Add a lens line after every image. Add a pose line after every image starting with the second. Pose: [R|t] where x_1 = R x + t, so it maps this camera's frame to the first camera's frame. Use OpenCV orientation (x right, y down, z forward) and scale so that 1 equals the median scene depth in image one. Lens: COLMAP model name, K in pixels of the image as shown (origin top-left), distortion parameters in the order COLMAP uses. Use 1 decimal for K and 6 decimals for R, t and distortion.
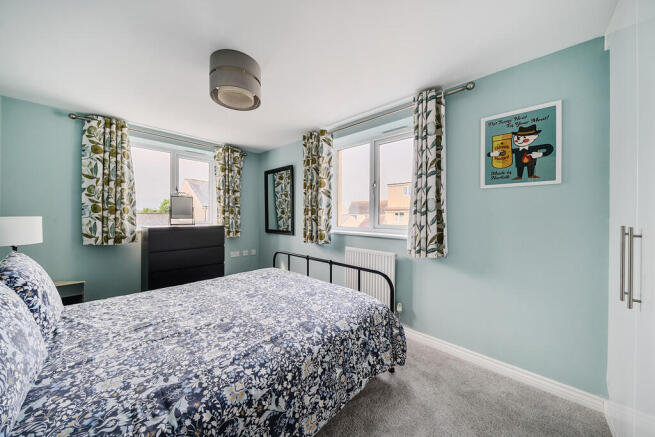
lens RADIAL K [[224.8, 0, 325.4], [0, 224.8, 216.6], [0, 0, 1]] dist [-0.006417, 0.000056]
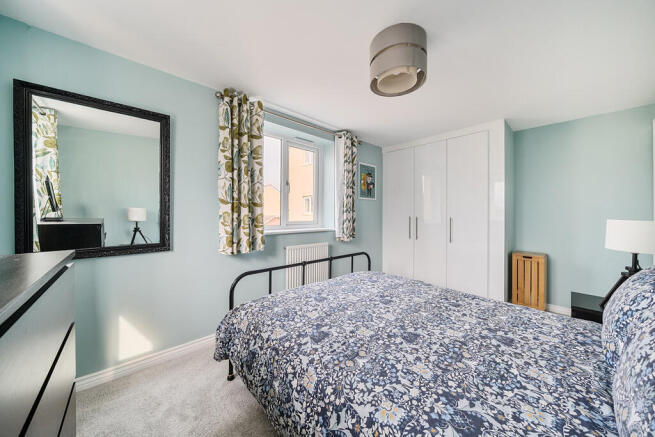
lens RADIAL K [[224.8, 0, 325.4], [0, 224.8, 216.6], [0, 0, 1]] dist [-0.006417, 0.000056]
pose [[0.071462, -0.027431, 0.997066, -0.653638], [-0.004858, 0.999600, 0.027849, -0.013969], [-0.997431, -0.006834, 0.071301, 0.611003]]
